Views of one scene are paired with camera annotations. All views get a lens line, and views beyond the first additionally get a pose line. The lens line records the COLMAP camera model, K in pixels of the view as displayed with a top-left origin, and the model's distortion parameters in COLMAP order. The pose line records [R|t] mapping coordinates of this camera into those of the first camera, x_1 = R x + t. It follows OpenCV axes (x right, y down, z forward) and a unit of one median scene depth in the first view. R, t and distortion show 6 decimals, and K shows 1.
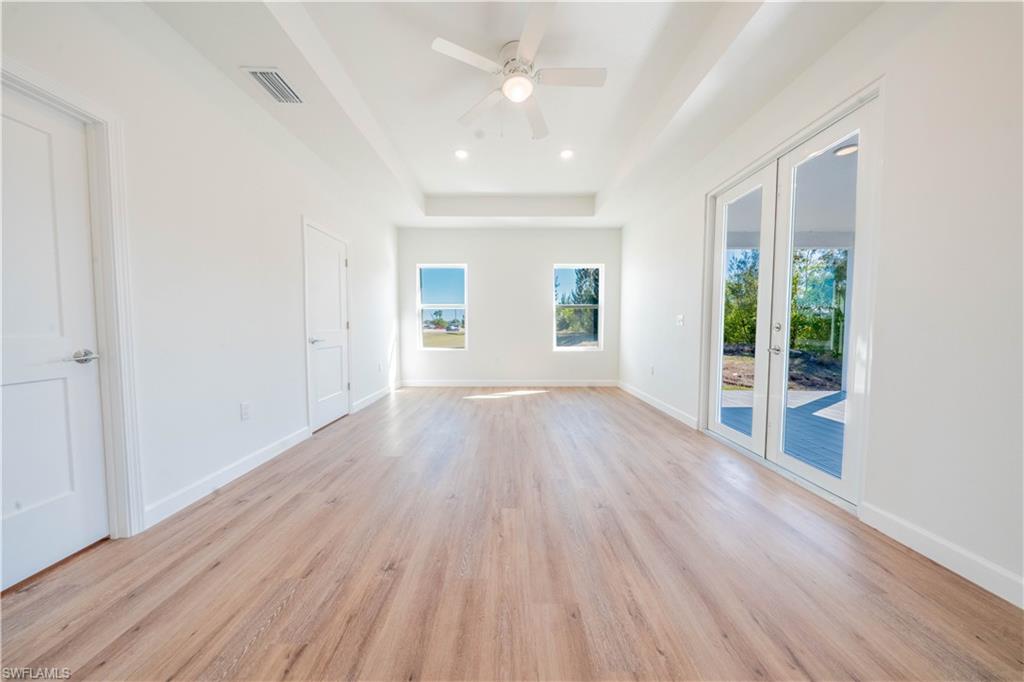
lens RADIAL K [[307.4, 0, 507.9], [0, 307.4, 337.0], [0, 0, 1]] dist [-0.001475, -0.001106]
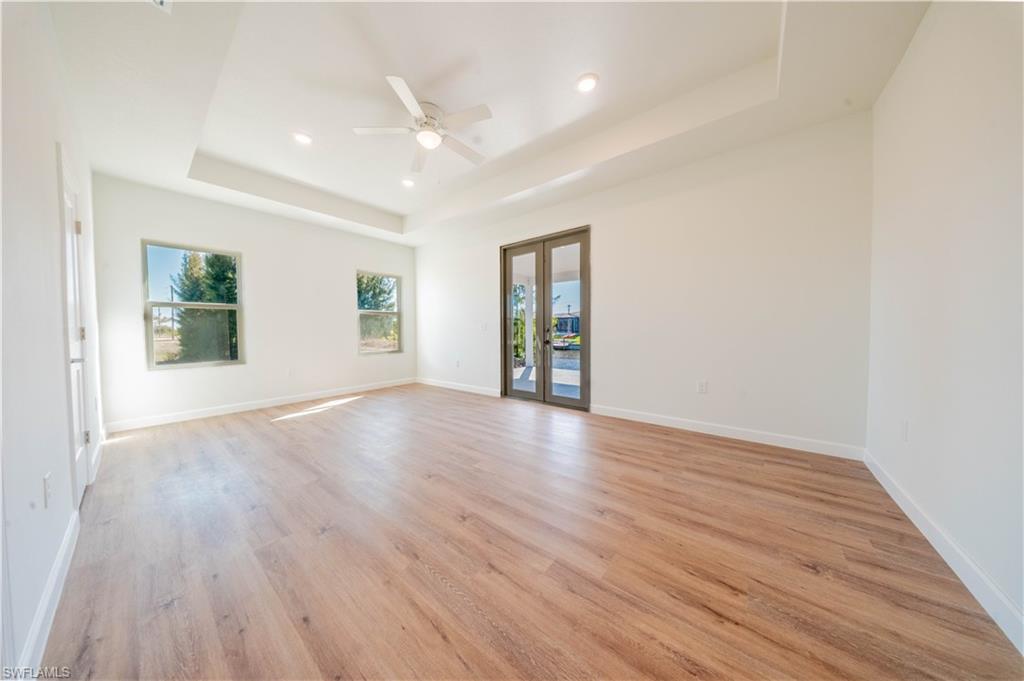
lens RADIAL K [[307.4, 0, 498.8], [0, 307.4, 334.1], [0, 0, 1]] dist [-0.001475, -0.001106]
pose [[0.635762, -0.017795, 0.771680, -0.845624], [0.036677, 0.999301, -0.007173, -0.005814], [-0.771013, 0.032863, 0.635971, 0.025678]]
